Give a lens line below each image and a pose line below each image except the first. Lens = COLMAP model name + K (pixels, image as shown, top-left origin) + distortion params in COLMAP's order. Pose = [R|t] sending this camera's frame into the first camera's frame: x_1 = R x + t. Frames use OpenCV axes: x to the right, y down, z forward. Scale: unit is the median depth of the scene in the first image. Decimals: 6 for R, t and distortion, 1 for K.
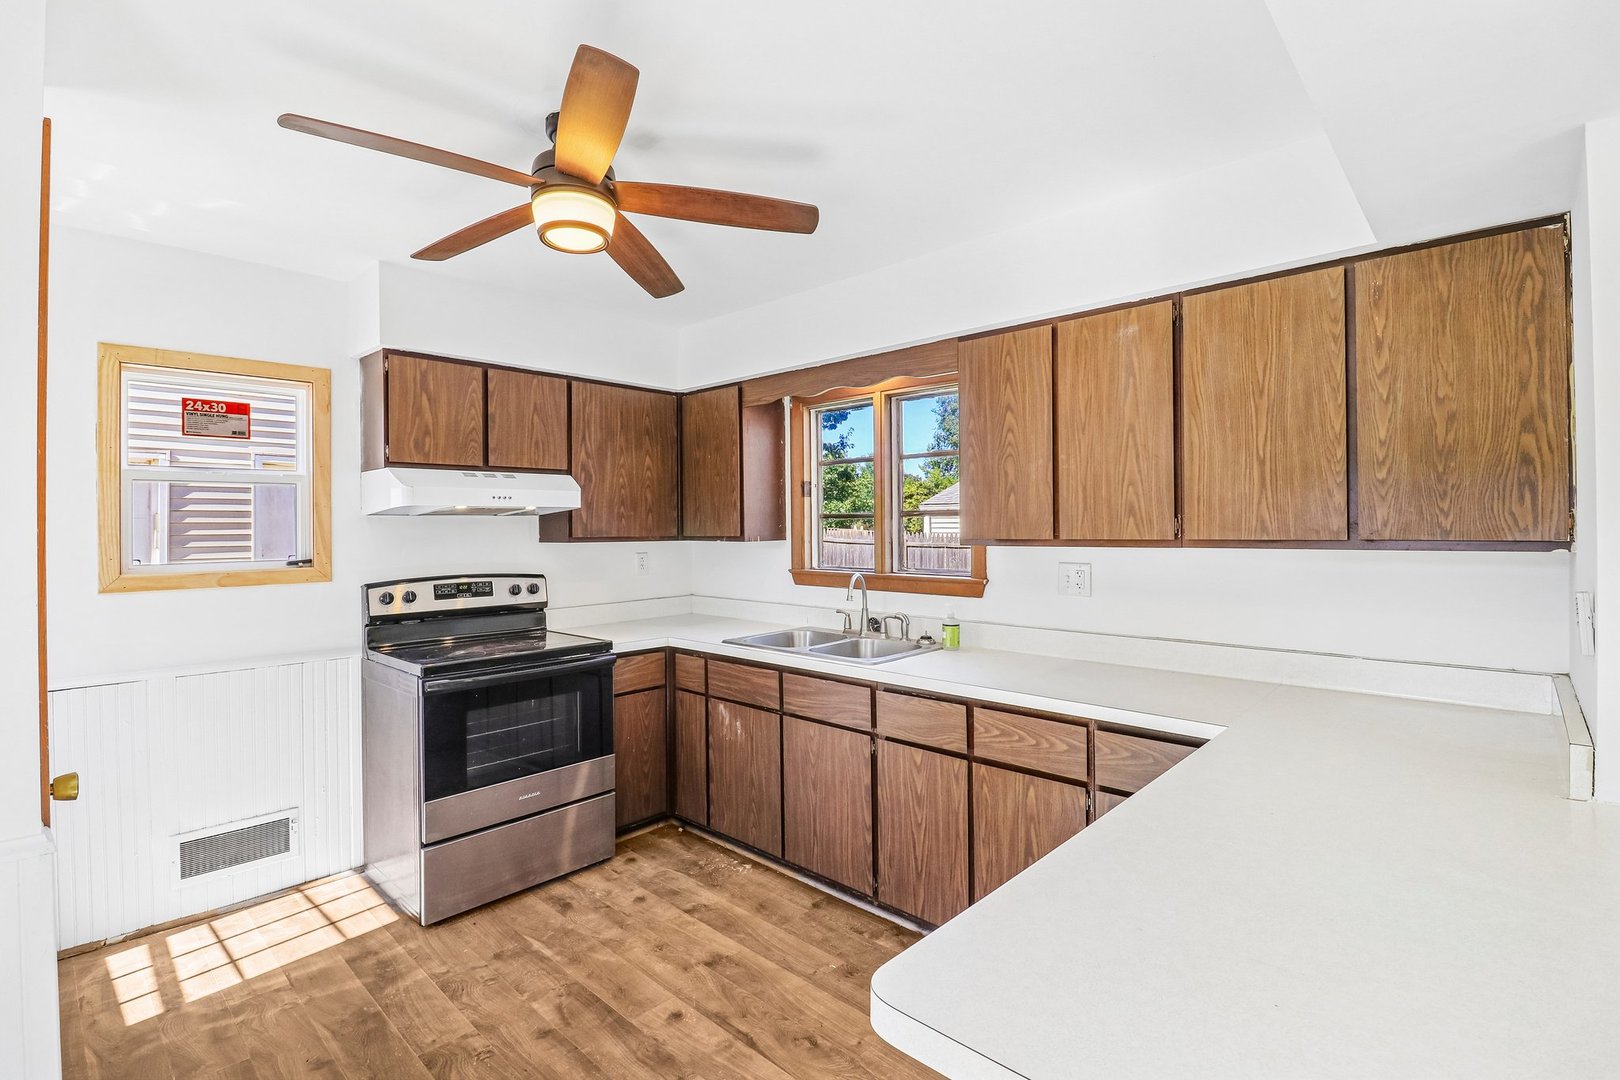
lens RADIAL K [[760.0, 0, 813.0], [0, 760.0, 523.3], [0, 0, 1]] dist [0.015621, -0.021677]
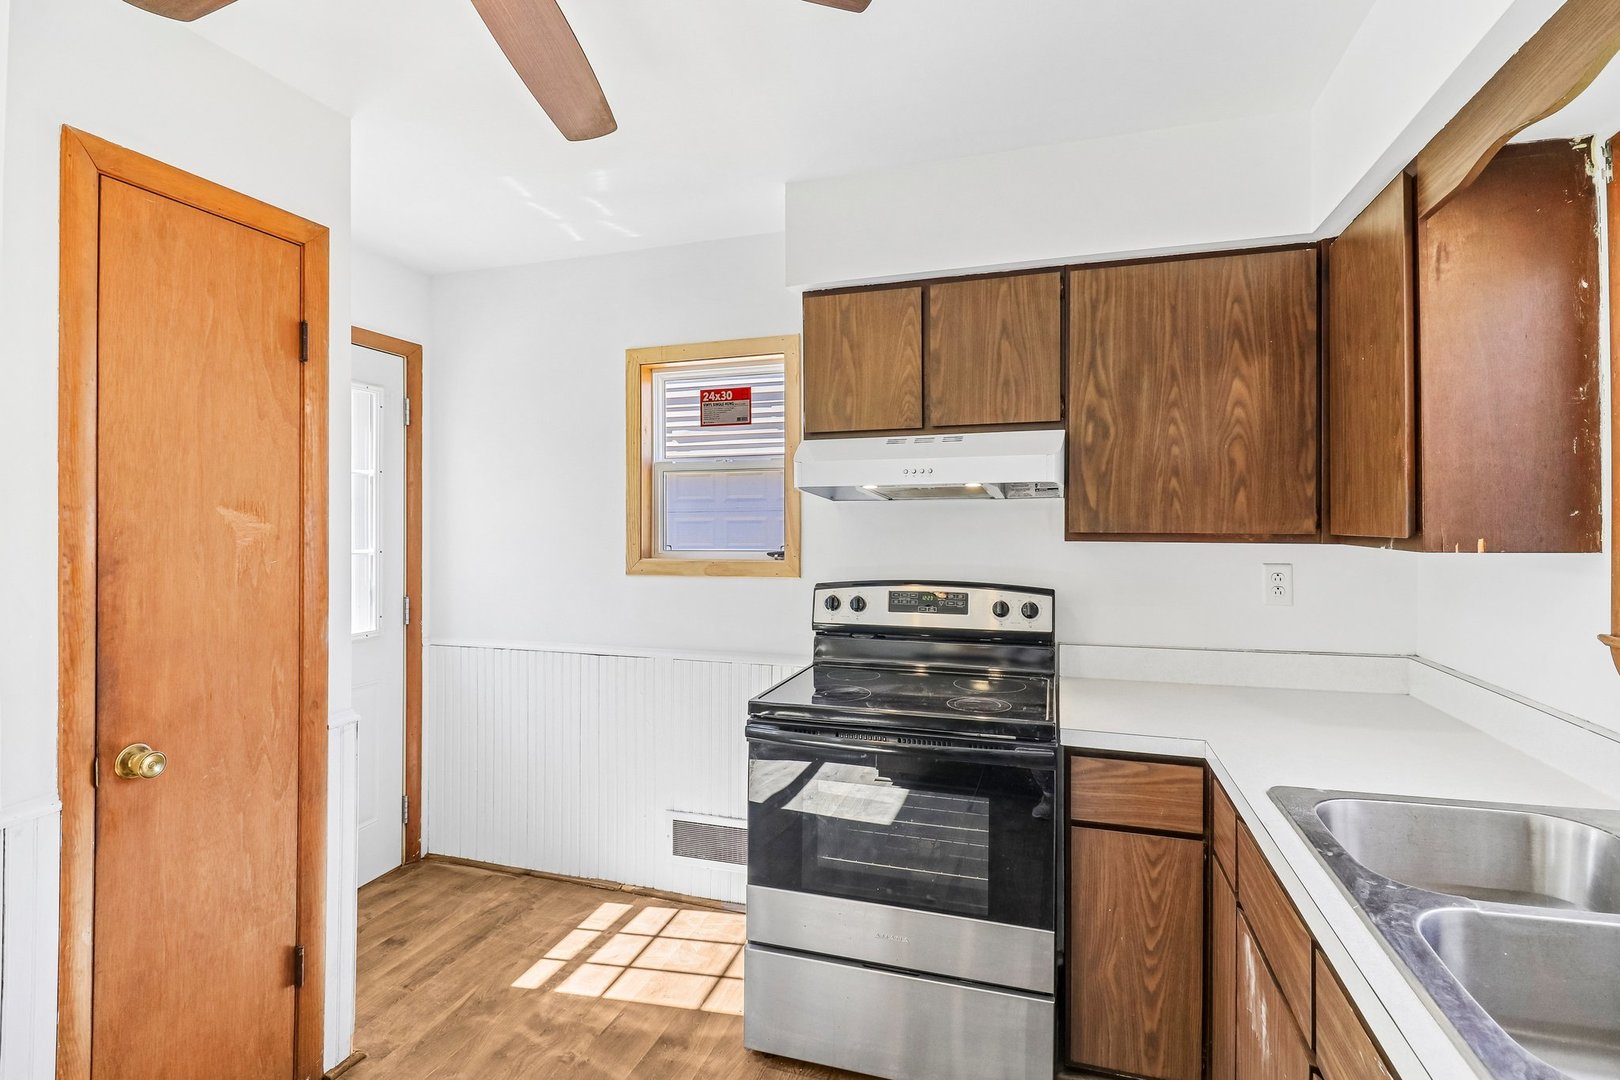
lens RADIAL K [[760.0, 0, 813.0], [0, 760.0, 523.3], [0, 0, 1]] dist [0.015621, -0.021677]
pose [[0.429659, 0.008731, -0.902949, 0.153289], [0.001396, 0.999946, 0.010334, 0.005149], [0.902990, -0.005701, 0.429623, 0.606820]]
